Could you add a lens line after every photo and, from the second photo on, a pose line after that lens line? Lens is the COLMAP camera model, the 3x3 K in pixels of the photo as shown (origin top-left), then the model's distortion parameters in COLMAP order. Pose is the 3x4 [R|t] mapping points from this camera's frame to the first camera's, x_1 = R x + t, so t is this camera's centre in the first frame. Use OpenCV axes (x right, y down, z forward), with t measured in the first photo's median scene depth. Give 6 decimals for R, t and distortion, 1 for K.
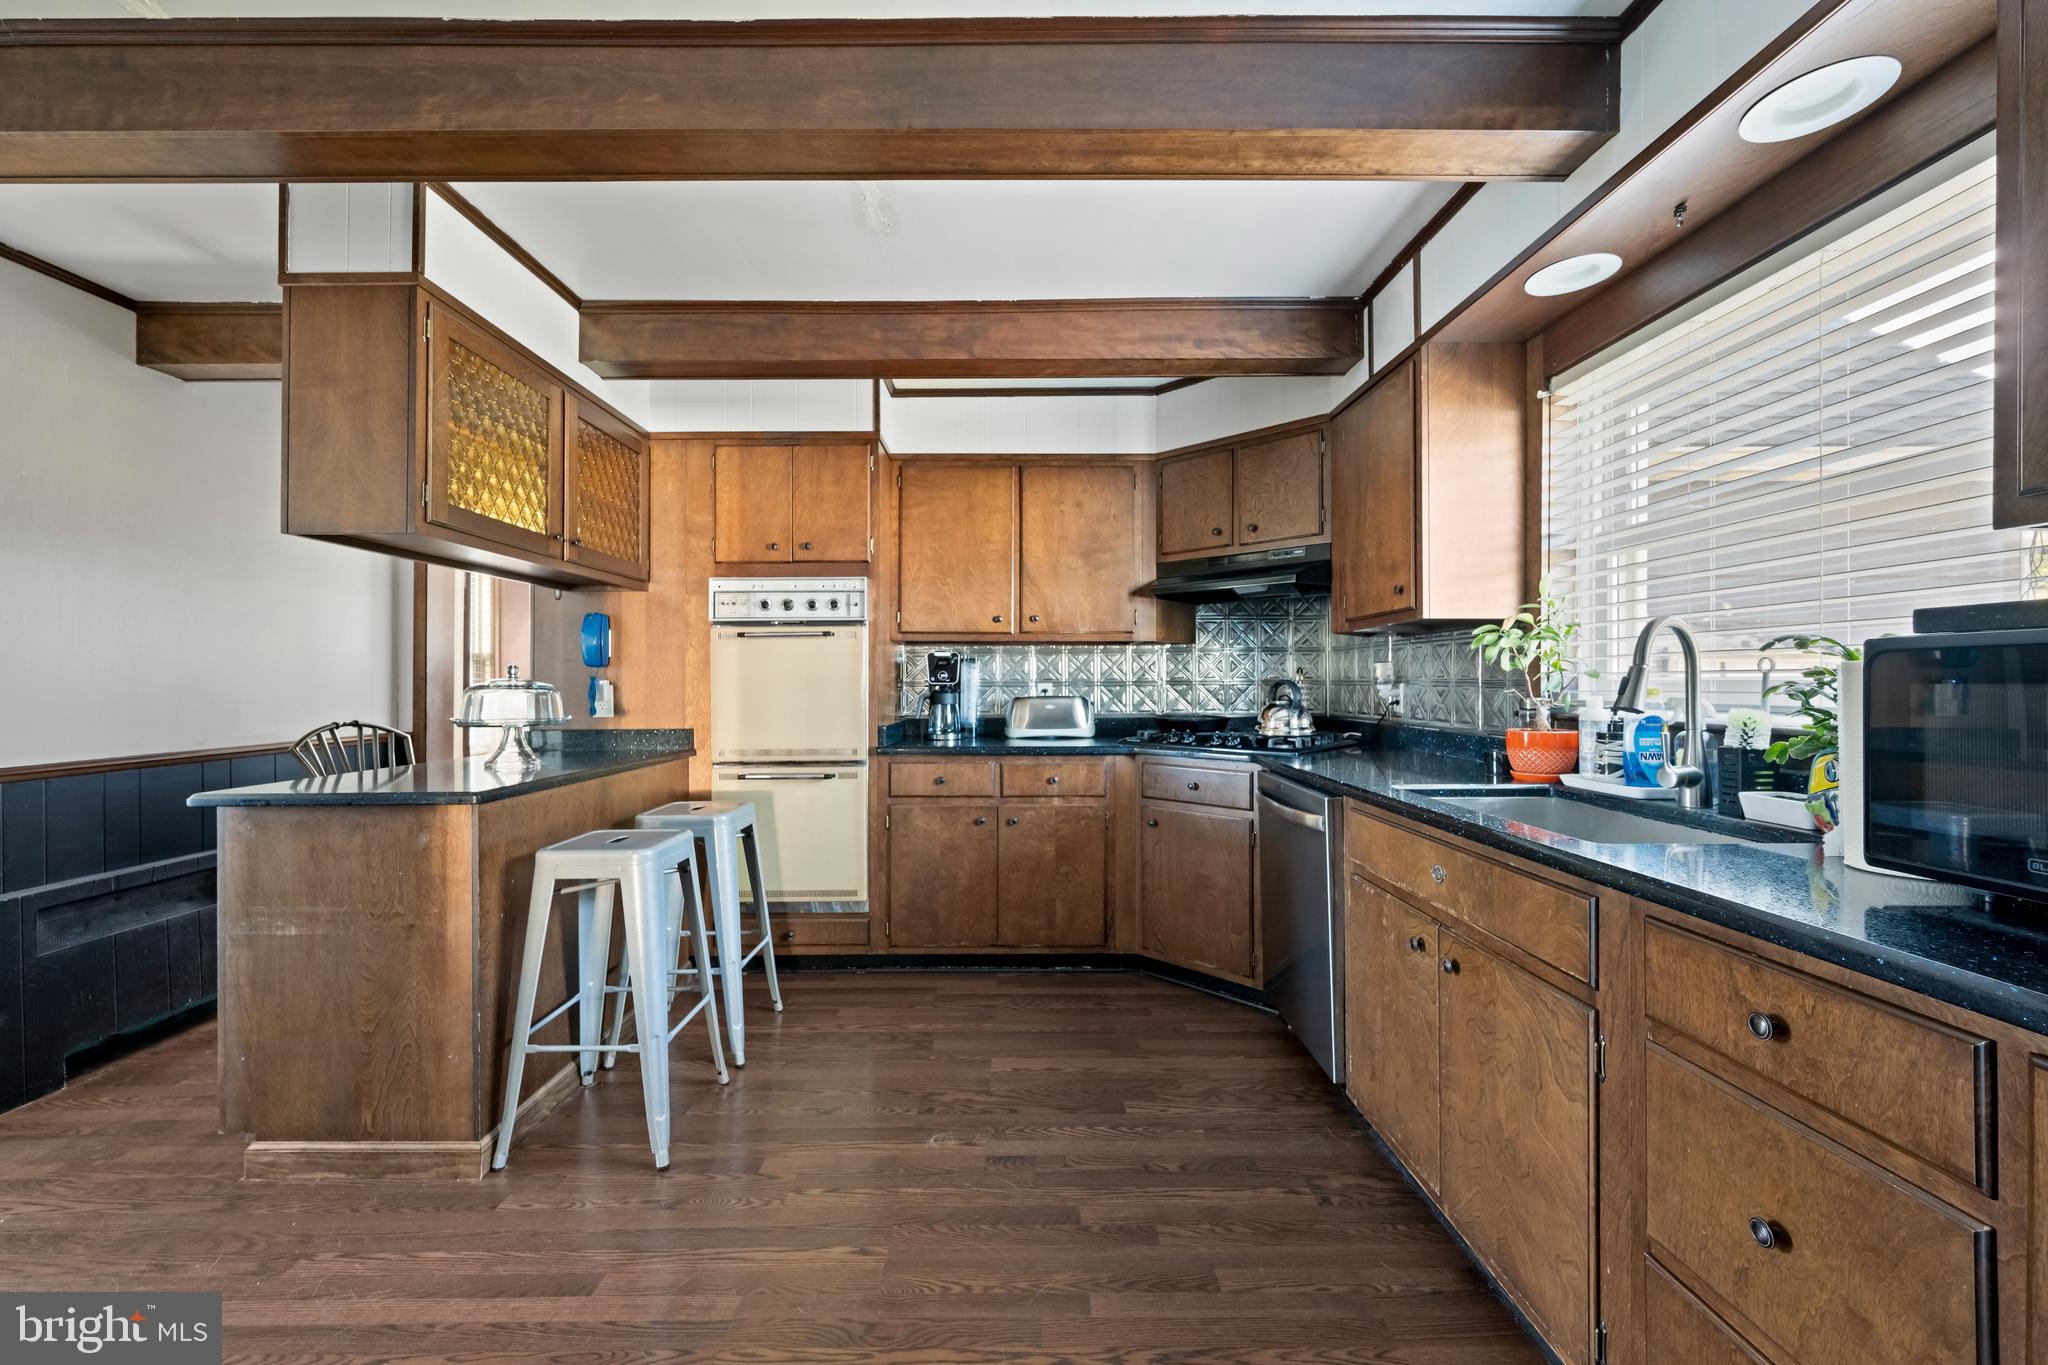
lens RADIAL K [[799.1, 0, 1015.7], [0, 799.1, 682.4], [0, 0, 1]] dist [-0.001820, 0.000094]
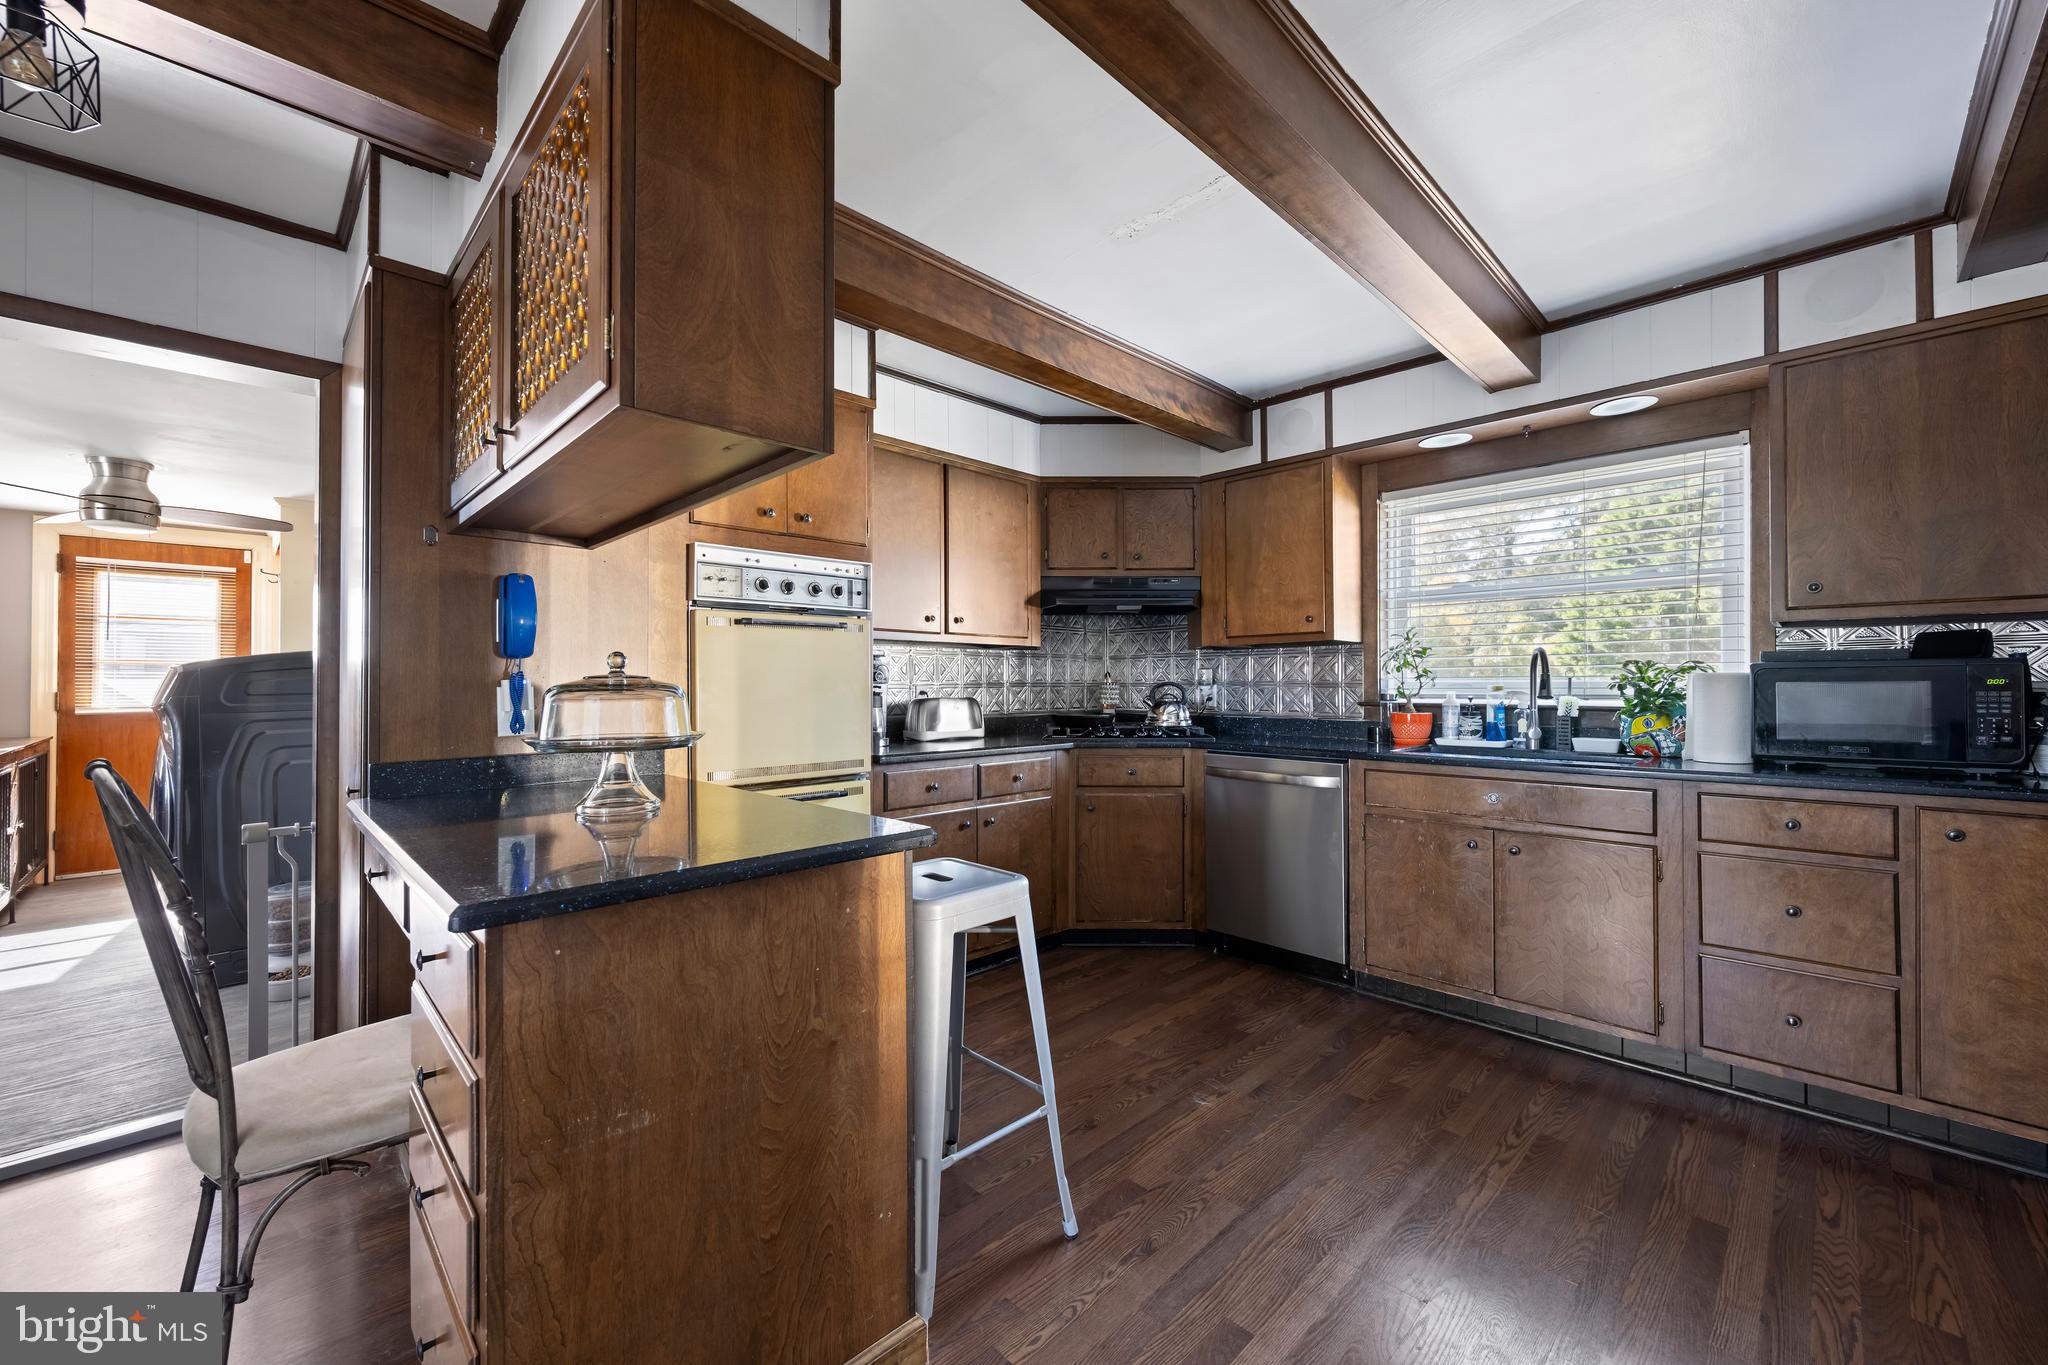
lens RADIAL K [[797.1, 0, 1024.0], [0, 797.1, 682.5], [0, 0, 1]] dist [-0.000506, -0.000061]
pose [[0.718976, 0.003983, 0.695023, -0.729576], [0.001071, 0.999976, -0.006838, 0.006058], [-0.695034, 0.005660, 0.718955, 0.272284]]
